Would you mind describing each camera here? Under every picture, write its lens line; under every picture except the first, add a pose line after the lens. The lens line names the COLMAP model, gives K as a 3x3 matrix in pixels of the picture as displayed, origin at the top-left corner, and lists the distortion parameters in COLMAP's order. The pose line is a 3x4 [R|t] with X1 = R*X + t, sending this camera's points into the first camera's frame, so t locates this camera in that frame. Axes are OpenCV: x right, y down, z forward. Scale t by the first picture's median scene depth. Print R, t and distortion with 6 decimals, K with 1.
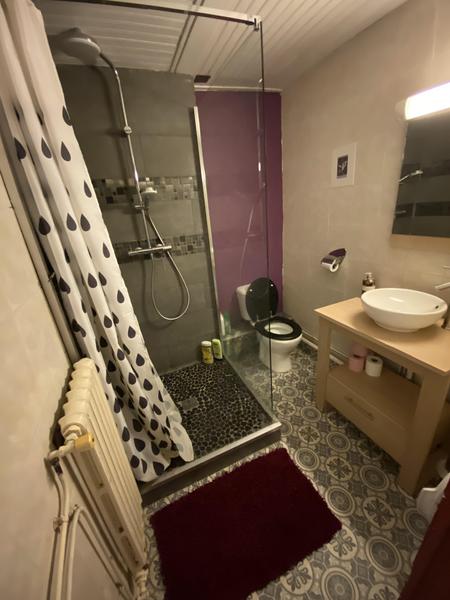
lens RADIAL K [[242.8, 0, 225.0], [0, 242.8, 300.0], [0, 0, 1]] dist [0.026526, -0.024254]
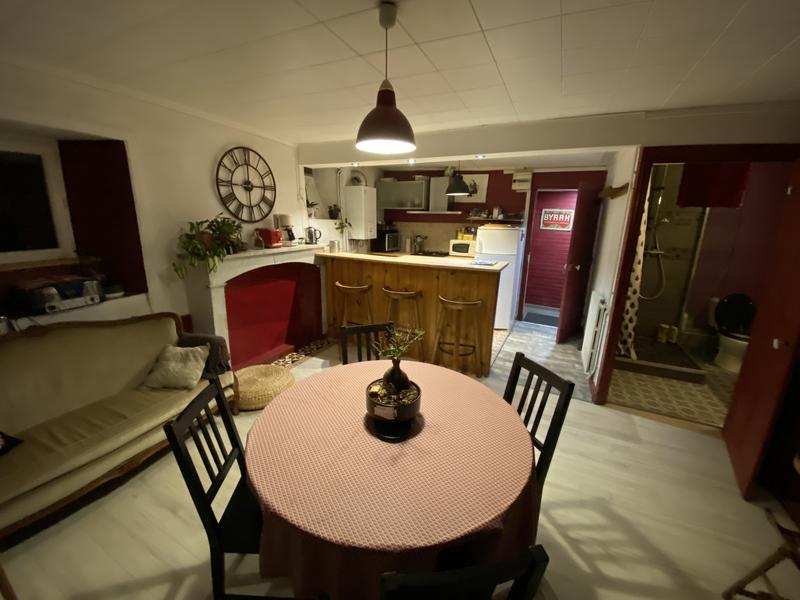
lens RADIAL K [[319.7, 0, 407.1], [0, 319.7, 288.2], [0, 0, 1]] dist [-0.000914, -0.000066]
pose [[0.654563, 0.279363, -0.702498, 0.205778], [-0.353210, 0.934576, 0.042545, 0.480519], [0.668423, 0.220281, 0.710413, -1.485071]]
